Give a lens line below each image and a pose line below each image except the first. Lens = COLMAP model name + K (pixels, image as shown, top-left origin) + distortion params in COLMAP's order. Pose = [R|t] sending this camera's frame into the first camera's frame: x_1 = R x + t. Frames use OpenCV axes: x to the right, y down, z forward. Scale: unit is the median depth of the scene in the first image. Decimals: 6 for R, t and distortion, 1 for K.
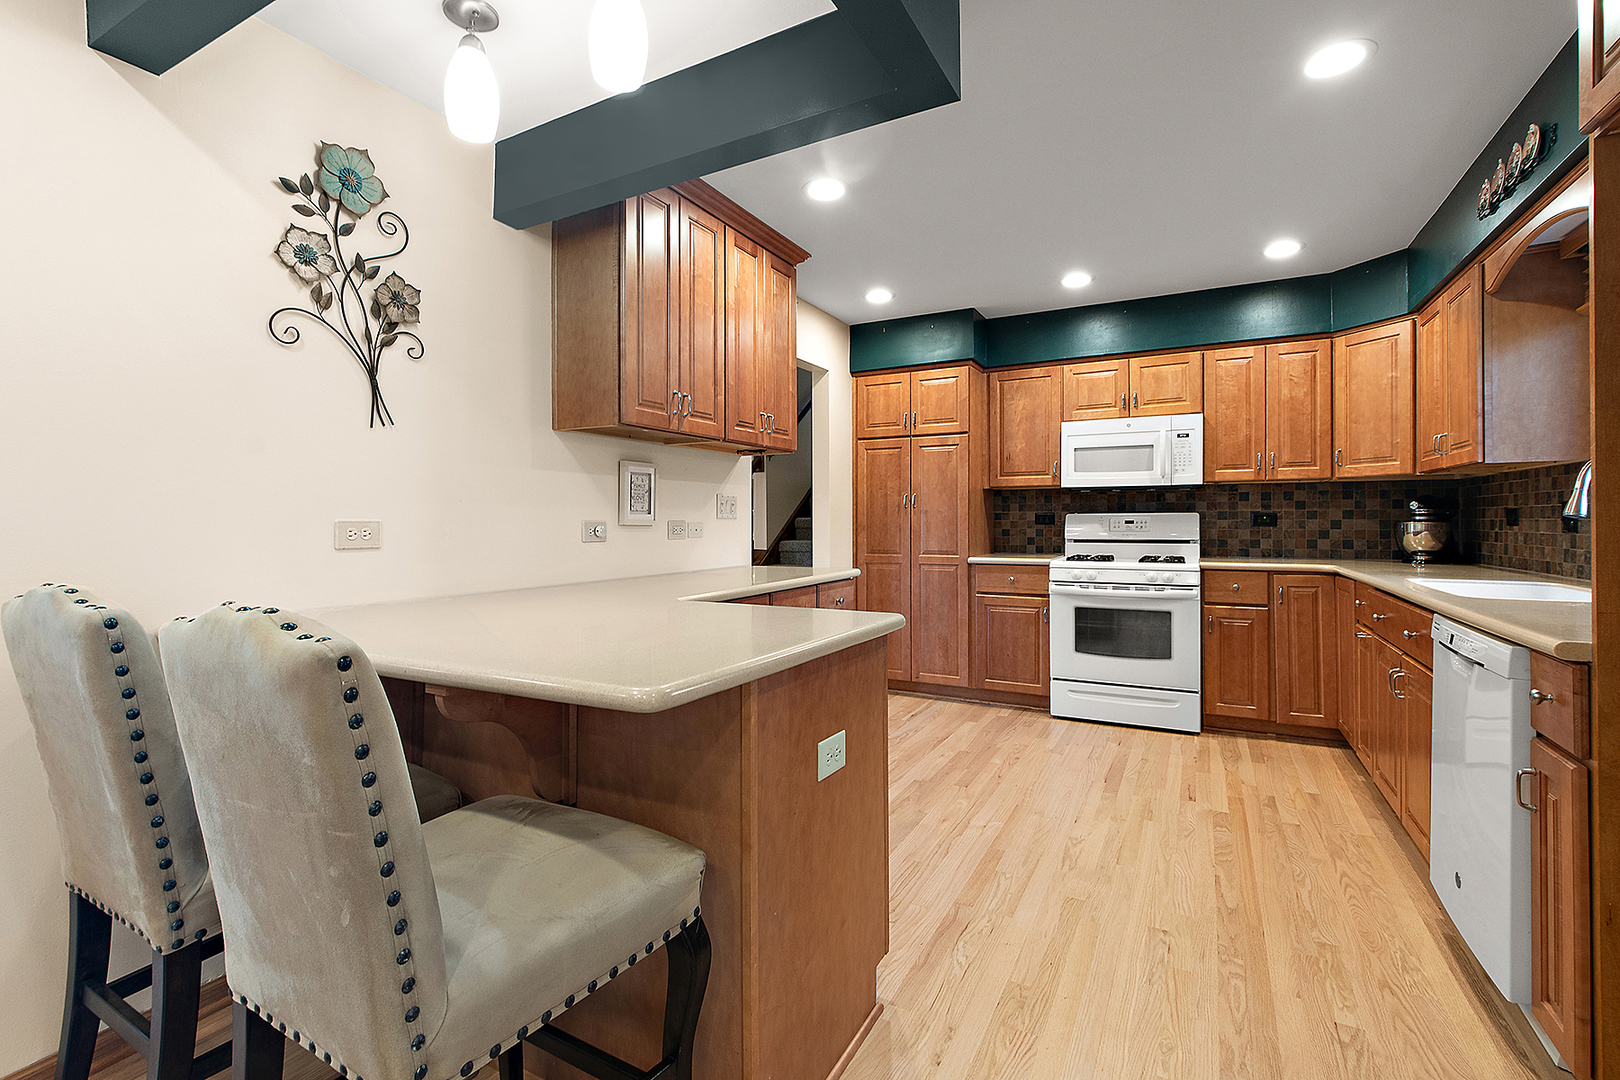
lens RADIAL K [[727.3, 0, 798.3], [0, 727.3, 520.5], [0, 0, 1]] dist [-0.000228, -0.002163]
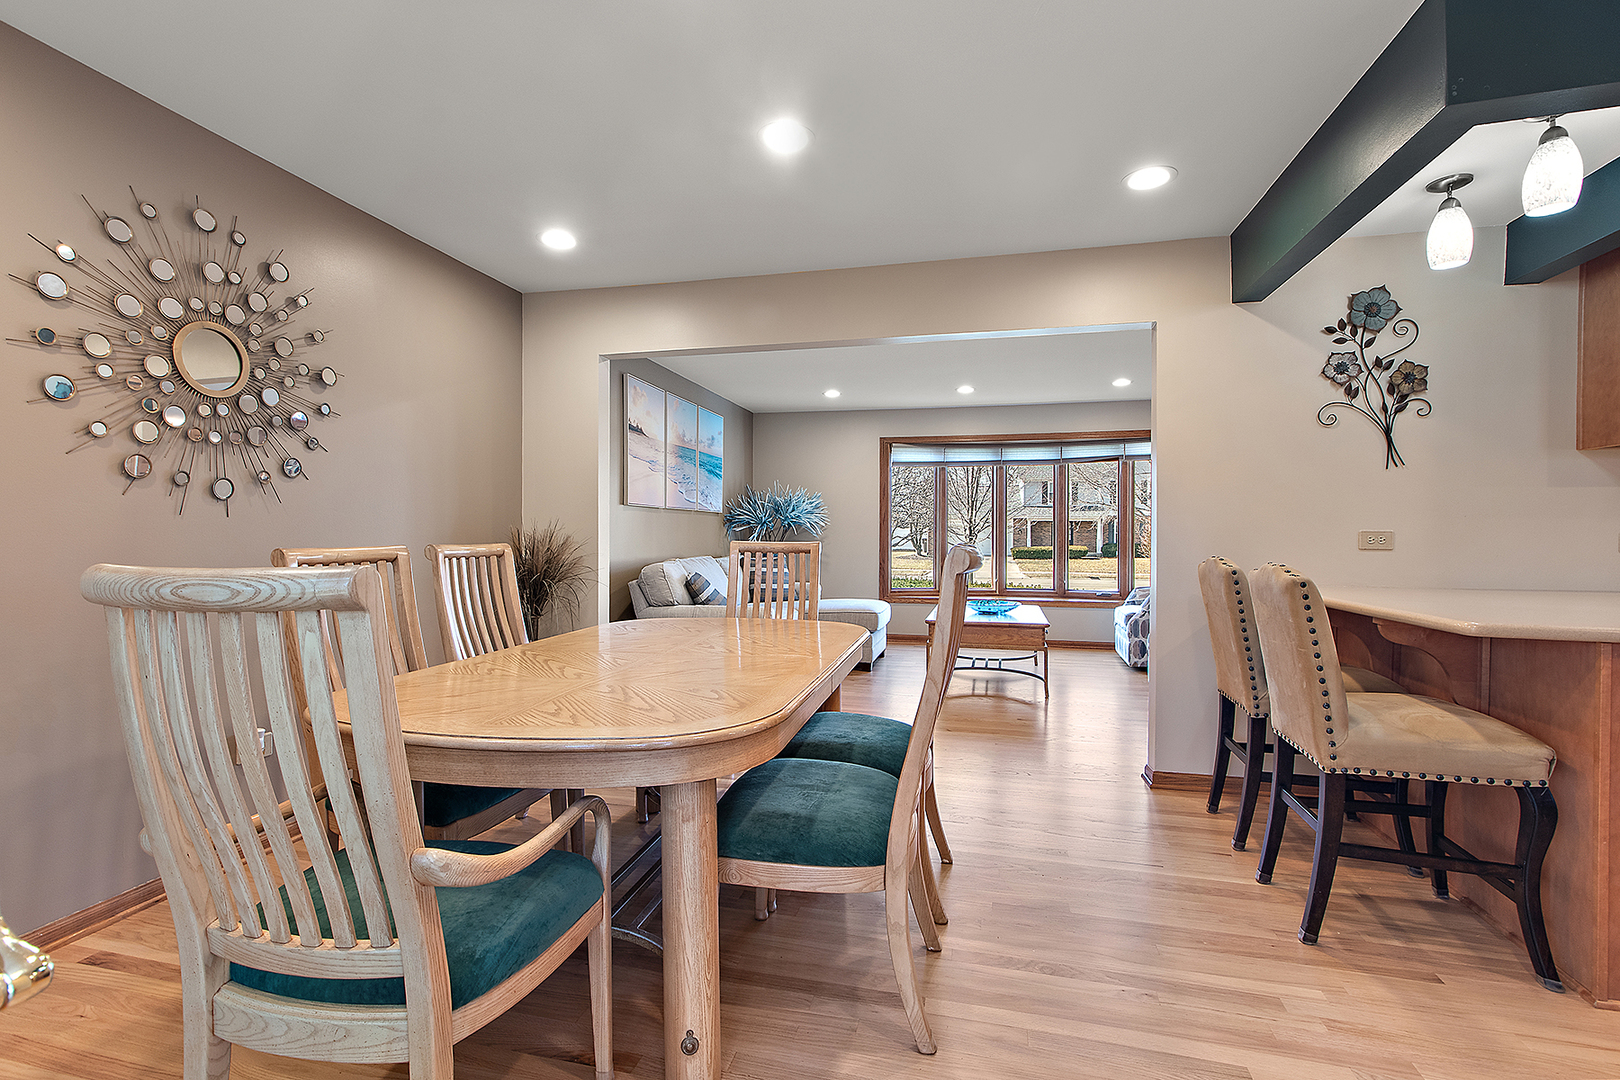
lens RADIAL K [[727.3, 0, 810.3], [0, 727.3, 533.5], [0, 0, 1]] dist [-0.000228, -0.002163]
pose [[0.261657, 0.009351, -0.965116, 0.392344], [-0.005733, 0.999950, 0.008134, -0.000595], [0.965144, 0.003405, 0.261698, -0.383905]]
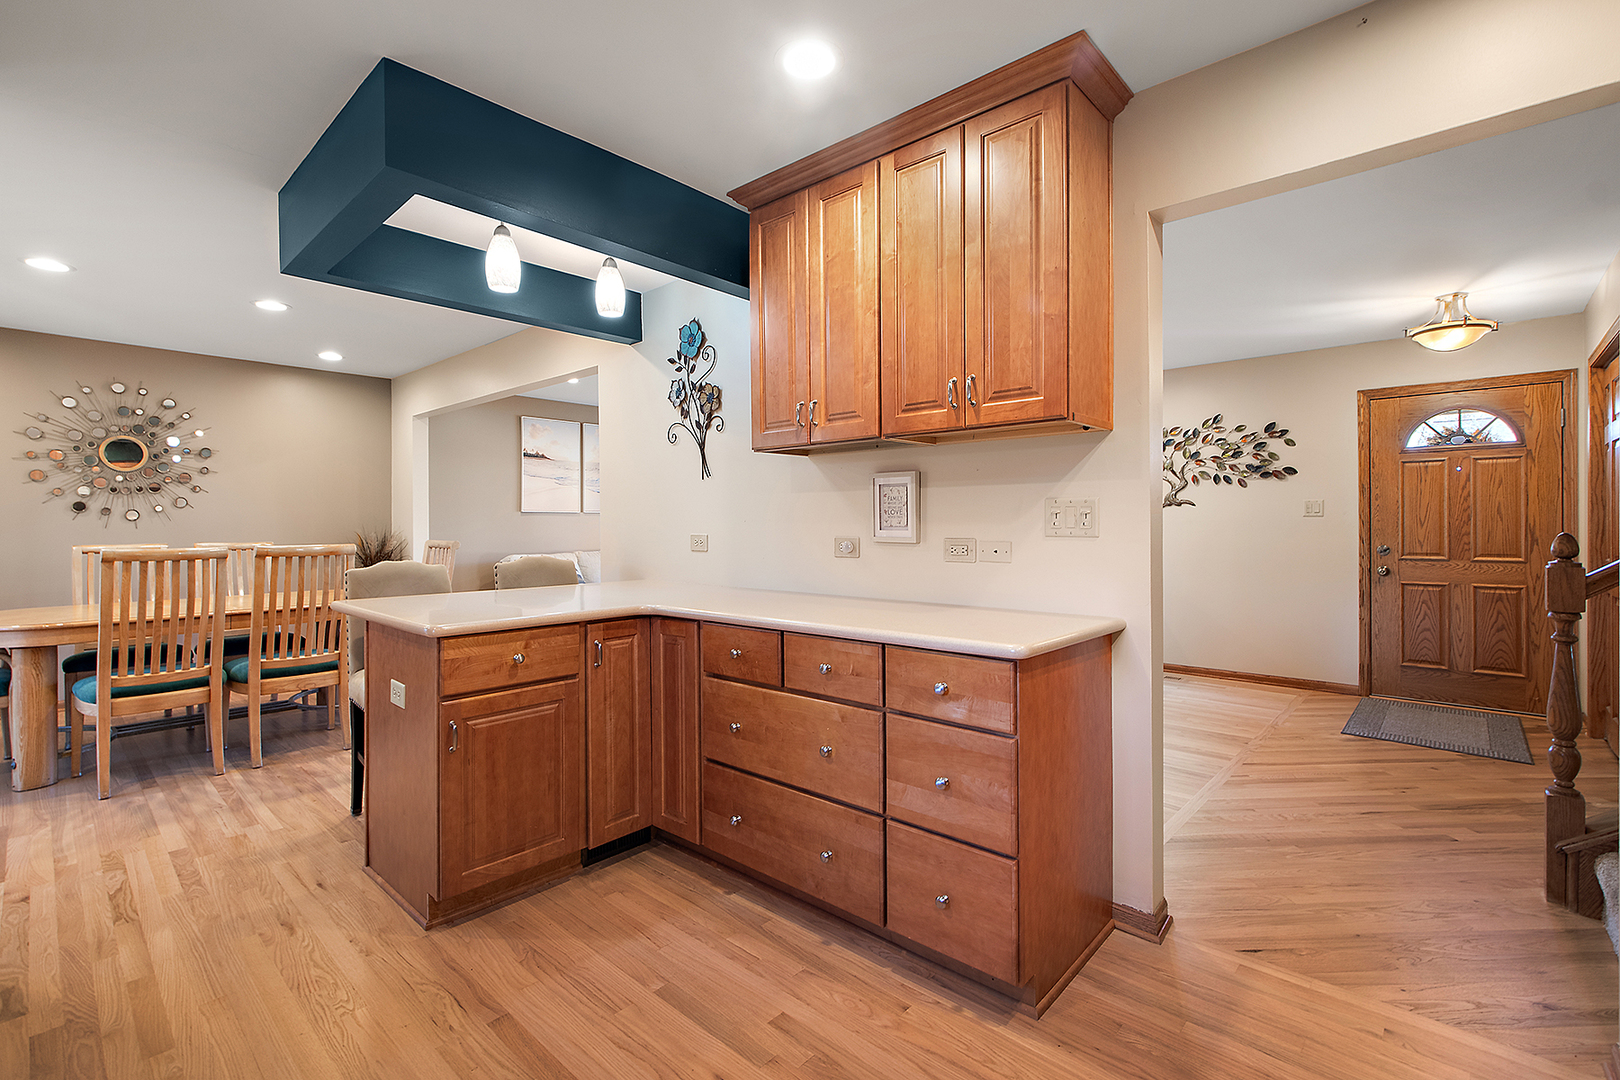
lens RADIAL K [[727.3, 0, 797.2], [0, 727.3, 513.0], [0, 0, 1]] dist [-0.000228, -0.002163]
pose [[-0.231695, -0.008898, -0.972748, 0.721565], [0.004777, 0.999936, -0.010284, -0.022326], [0.972777, -0.007029, -0.231637, 1.157216]]
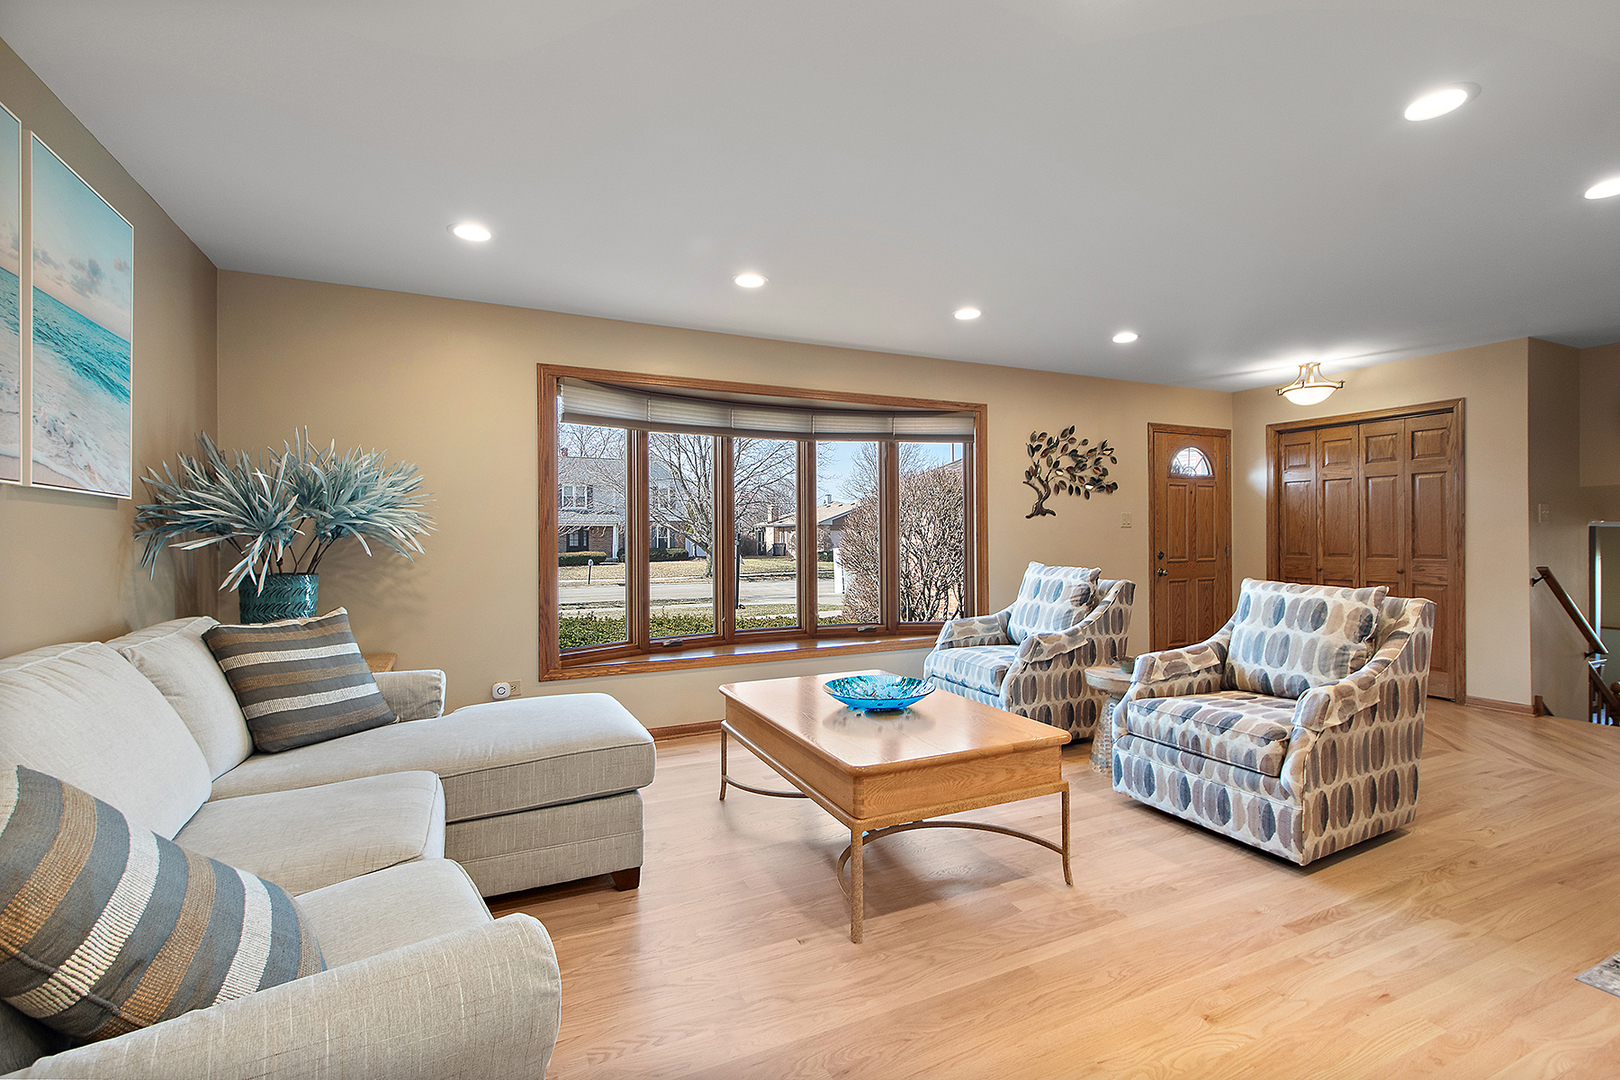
lens RADIAL K [[727.3, 0, 810.4], [0, 727.3, 533.8], [0, 0, 1]] dist [-0.000228, -0.002163]
pose [[0.803948, -0.000632, -0.594699, -0.871219], [0.000766, 1.000000, -0.000027, -0.008445], [0.594699, -0.000433, 0.803948, -0.242603]]
